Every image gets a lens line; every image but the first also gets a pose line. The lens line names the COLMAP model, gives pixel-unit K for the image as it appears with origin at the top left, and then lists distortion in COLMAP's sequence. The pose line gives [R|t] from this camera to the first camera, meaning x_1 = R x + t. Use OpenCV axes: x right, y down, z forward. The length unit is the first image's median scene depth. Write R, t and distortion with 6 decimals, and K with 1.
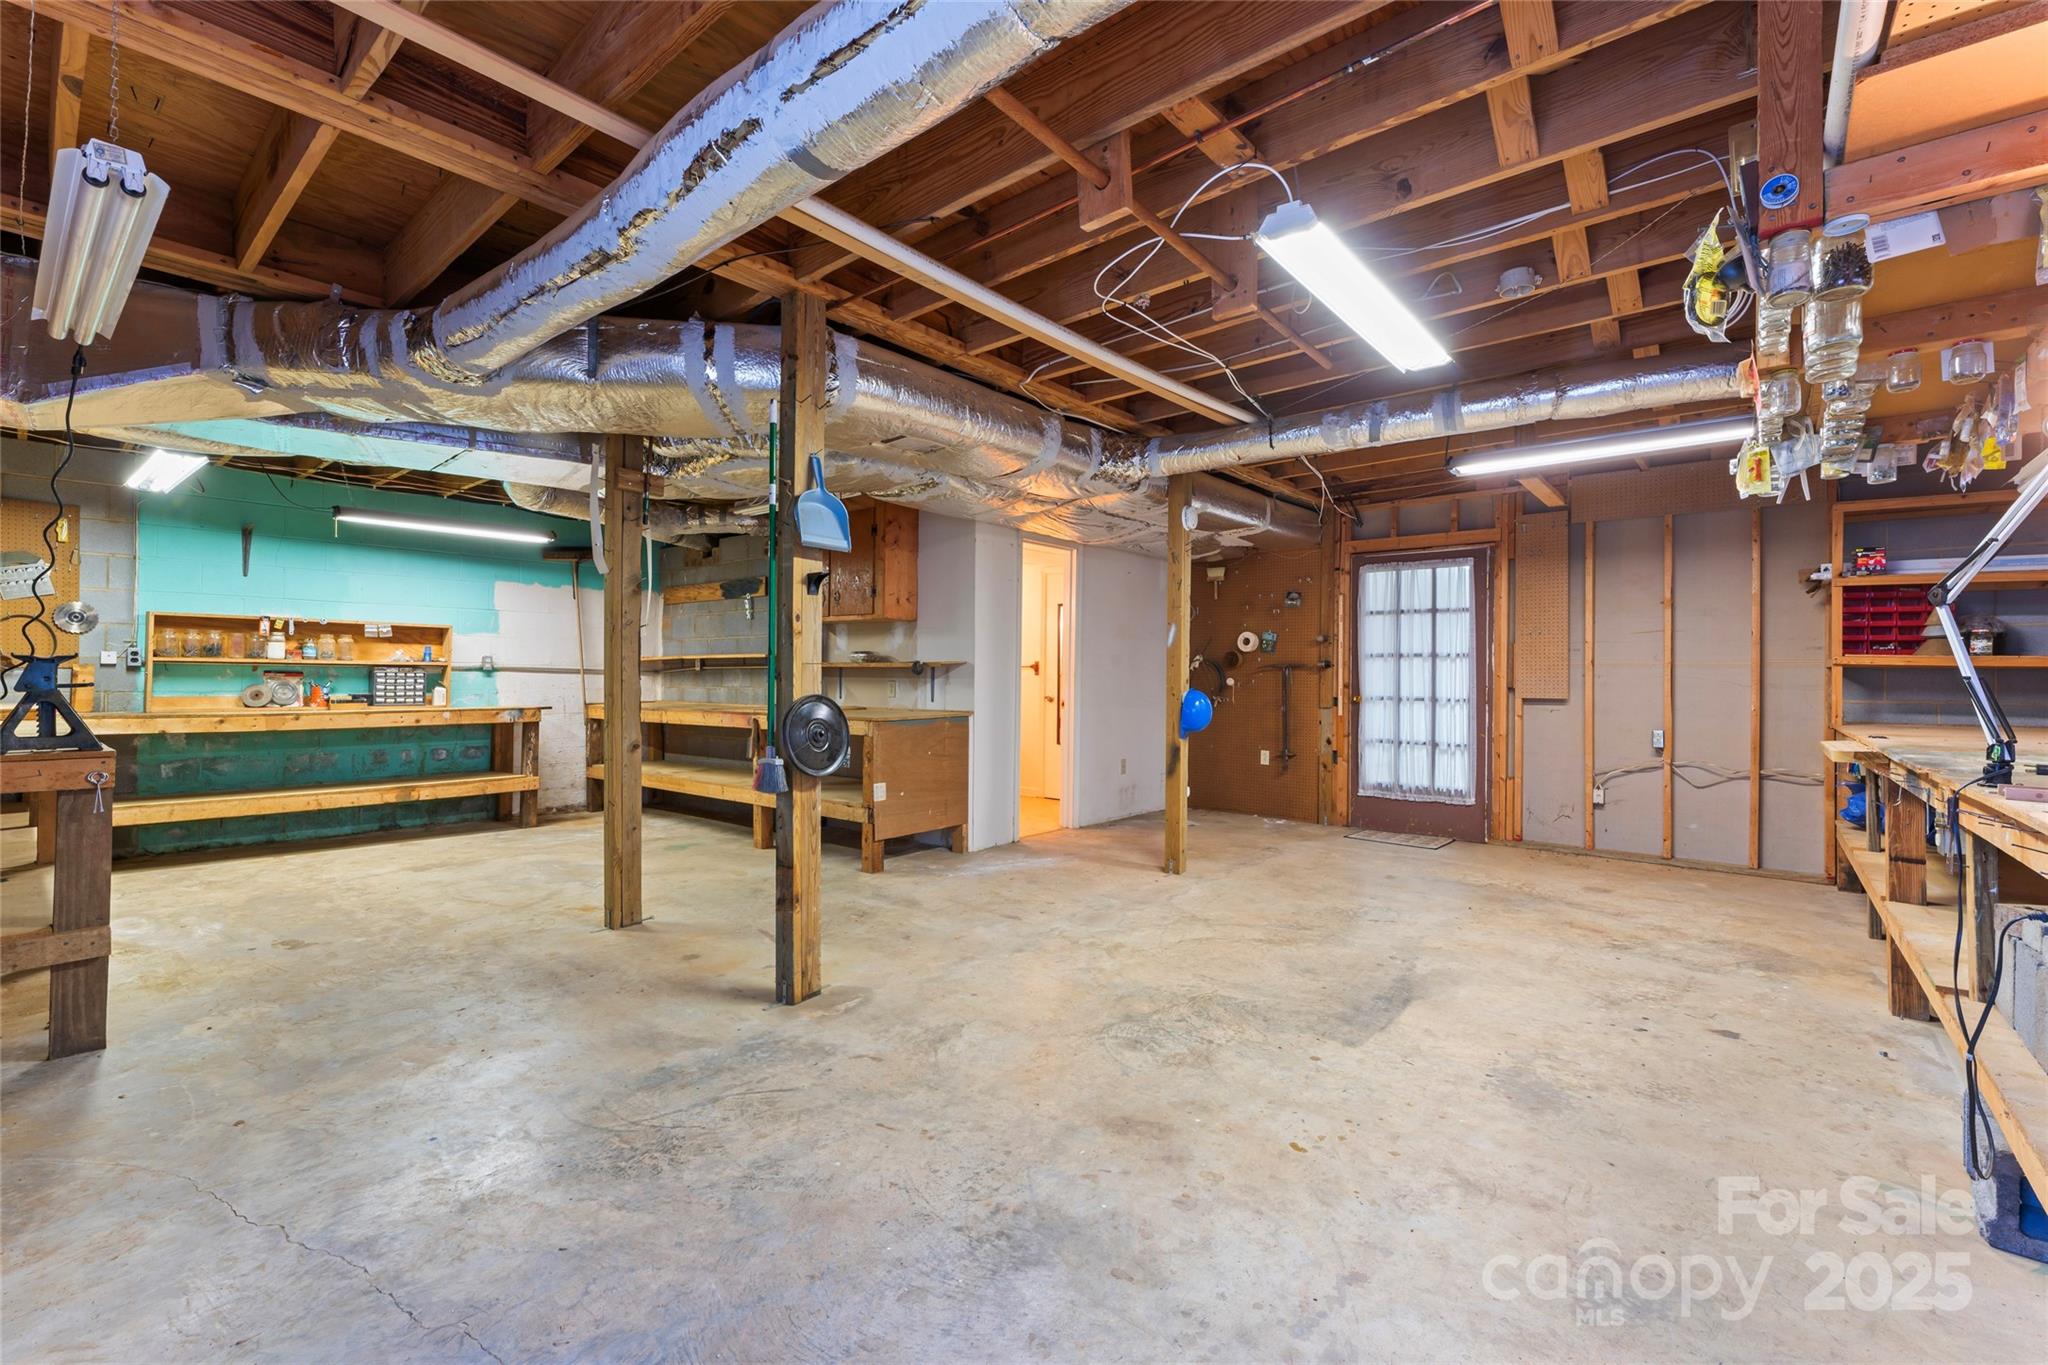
lens RADIAL K [[892.8, 0, 1013.5], [0, 892.8, 678.4], [0, 0, 1]] dist [0.001966, 0.000569]
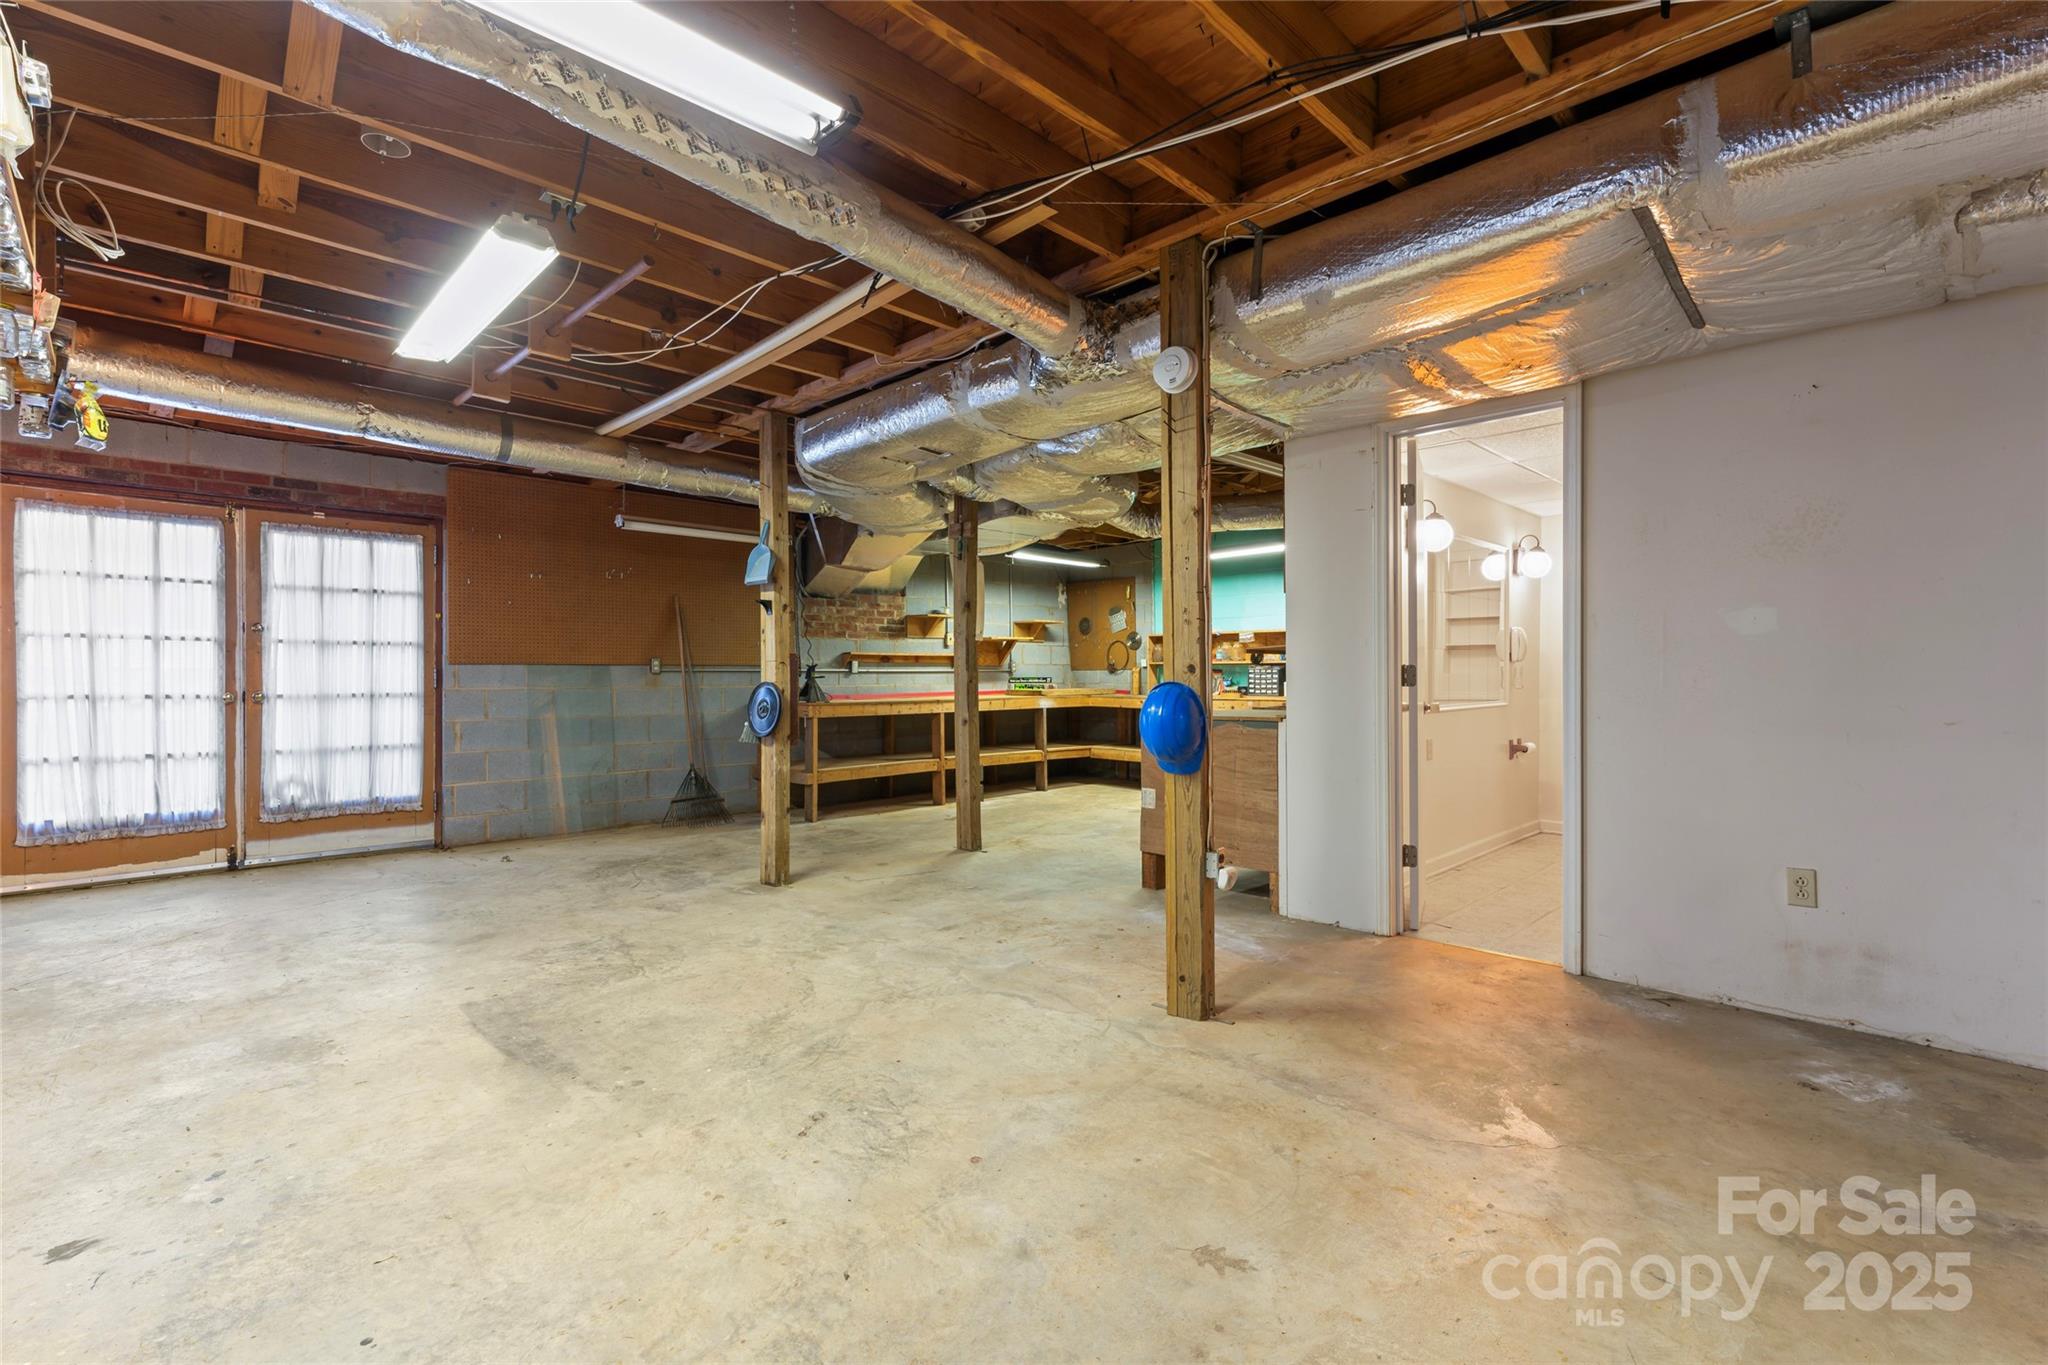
lens RADIAL K [[892.8, 0, 1015.6], [0, 892.8, 684.3], [0, 0, 1]] dist [0.001966, 0.000569]
pose [[-0.099265, 0.002127, -0.995059, 1.127904], [0.004151, 0.999990, 0.001723, 0.015489], [0.995052, -0.003960, -0.099273, 1.433165]]
